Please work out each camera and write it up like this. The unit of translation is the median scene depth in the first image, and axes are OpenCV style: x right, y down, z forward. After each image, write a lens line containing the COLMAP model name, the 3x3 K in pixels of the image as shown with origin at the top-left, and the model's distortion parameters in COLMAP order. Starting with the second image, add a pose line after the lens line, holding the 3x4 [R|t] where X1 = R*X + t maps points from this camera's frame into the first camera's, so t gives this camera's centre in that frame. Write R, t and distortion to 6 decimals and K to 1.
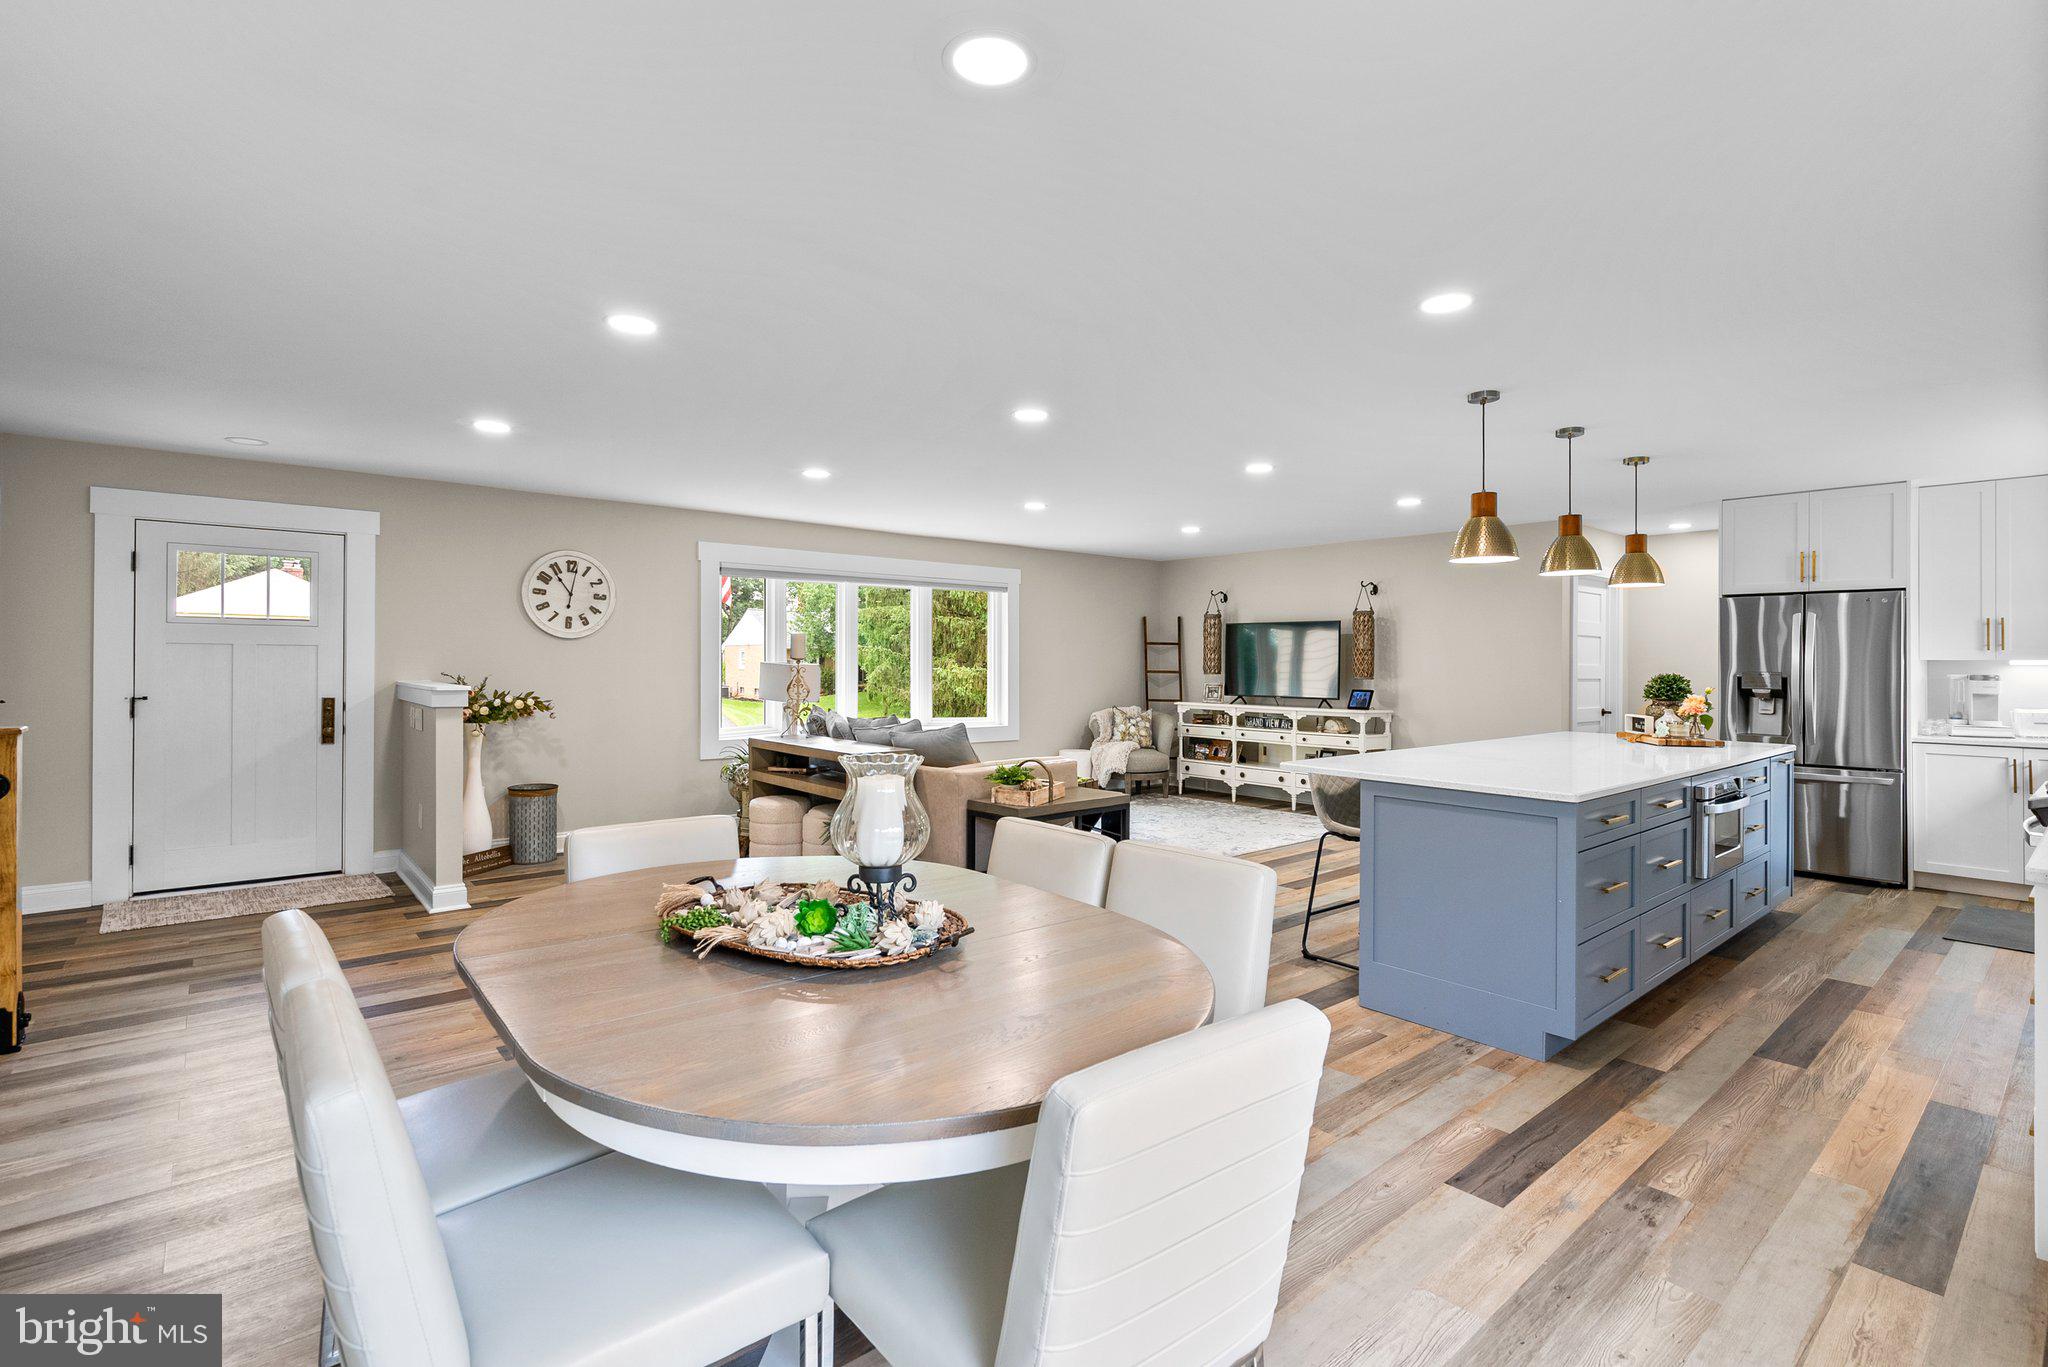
lens RADIAL K [[949.2, 0, 1029.6], [0, 949.2, 664.3], [0, 0, 1]] dist [-0.005188, 0.003065]
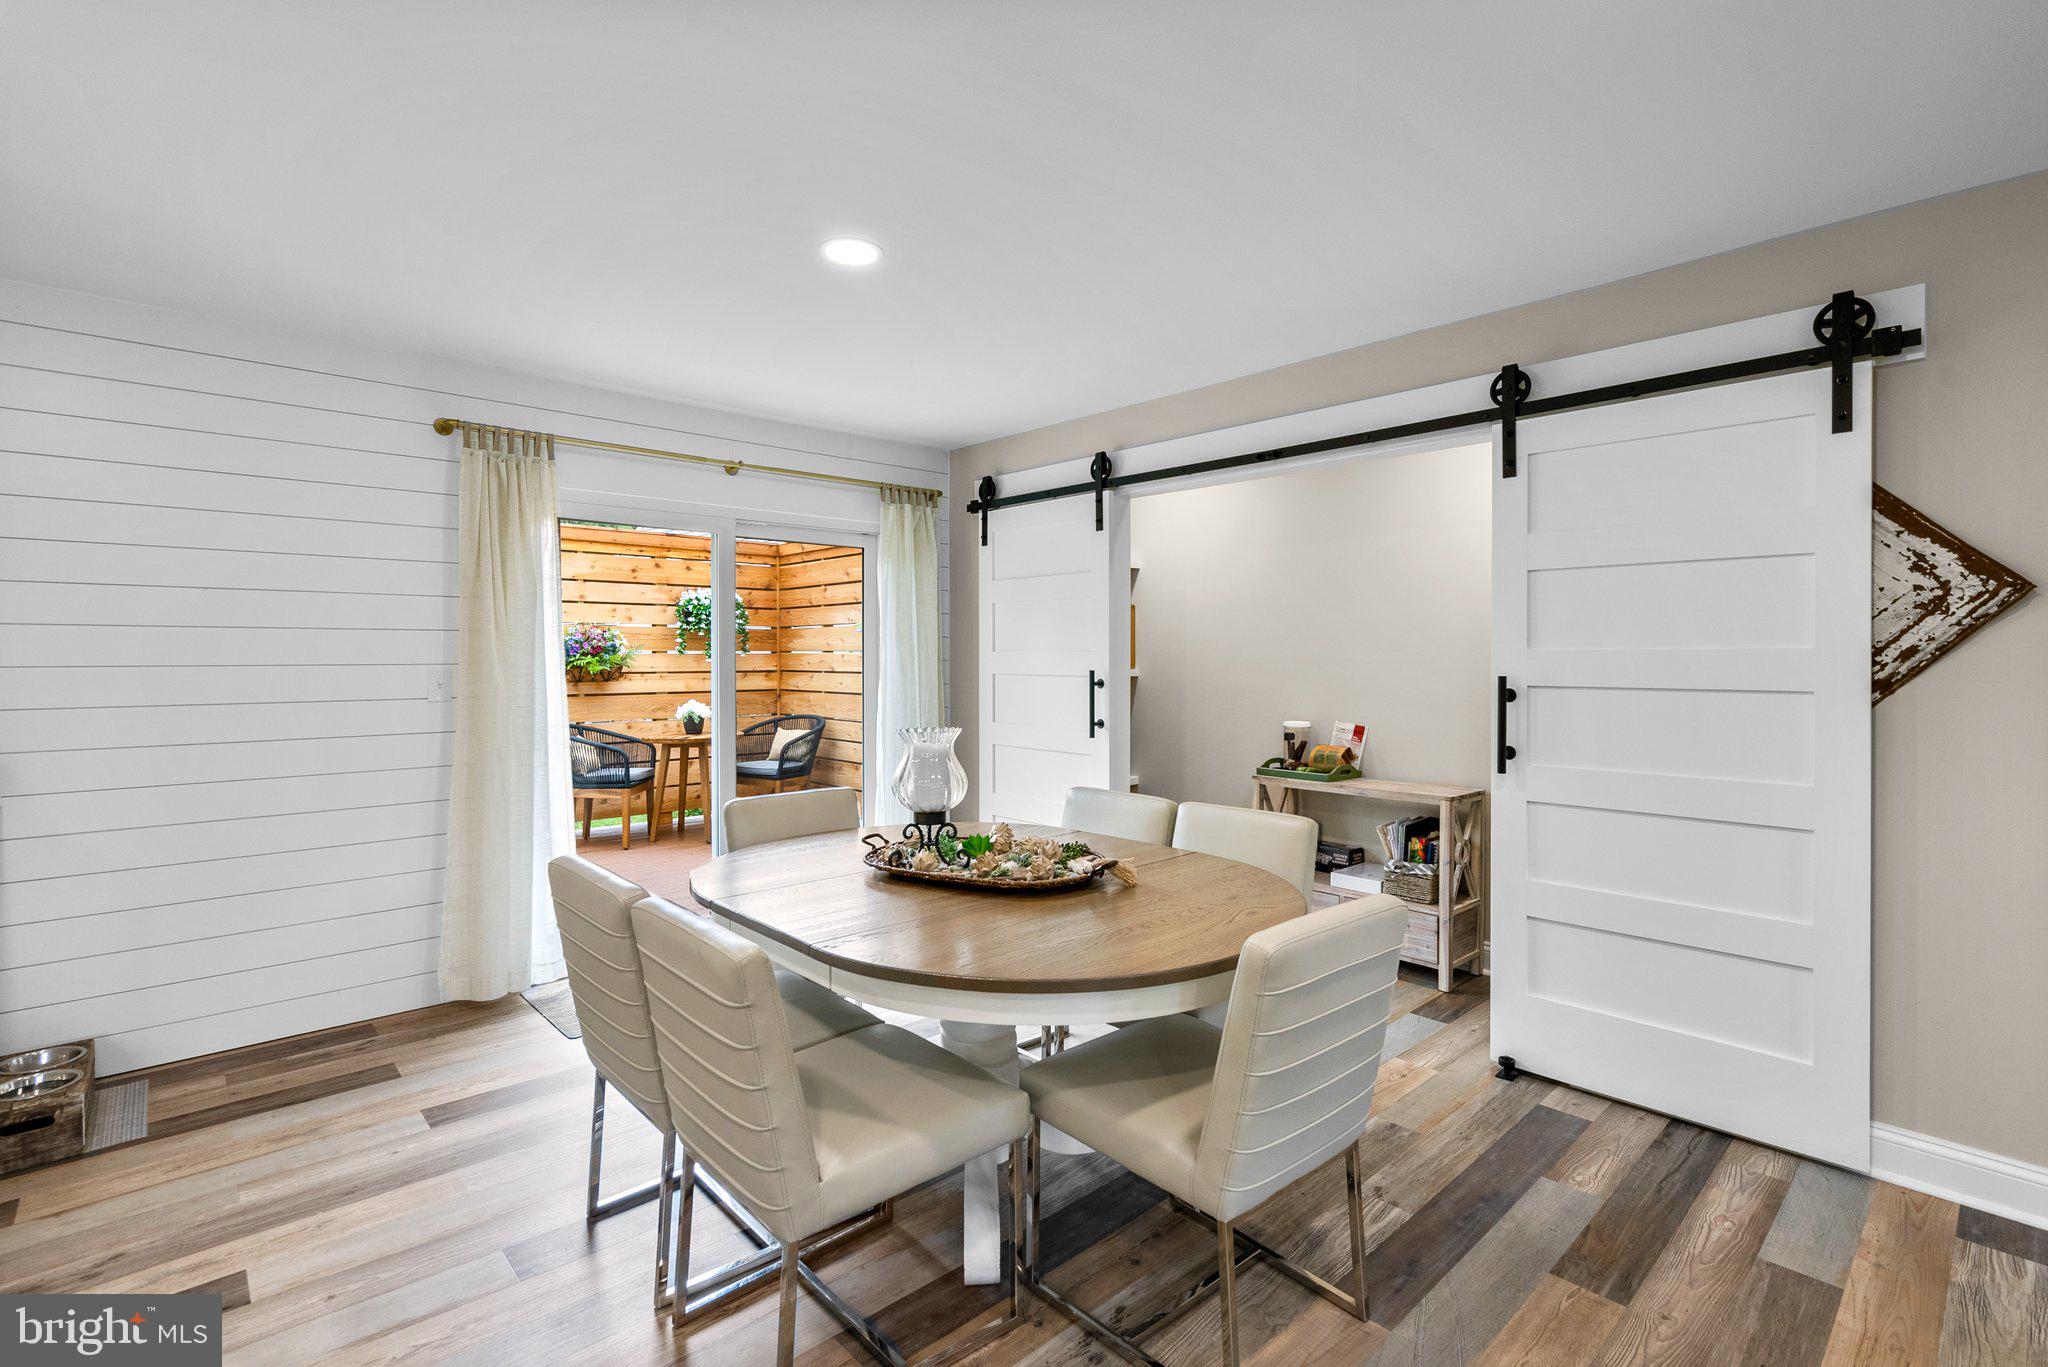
lens RADIAL K [[949.2, 0, 1027.5], [0, 949.2, 660.7], [0, 0, 1]] dist [-0.005188, 0.003065]
pose [[-0.999364, -0.004075, -0.035412, -0.072008], [-0.004378, 0.999955, 0.008467, -0.002377], [0.035376, 0.008617, -0.999337, 0.693912]]
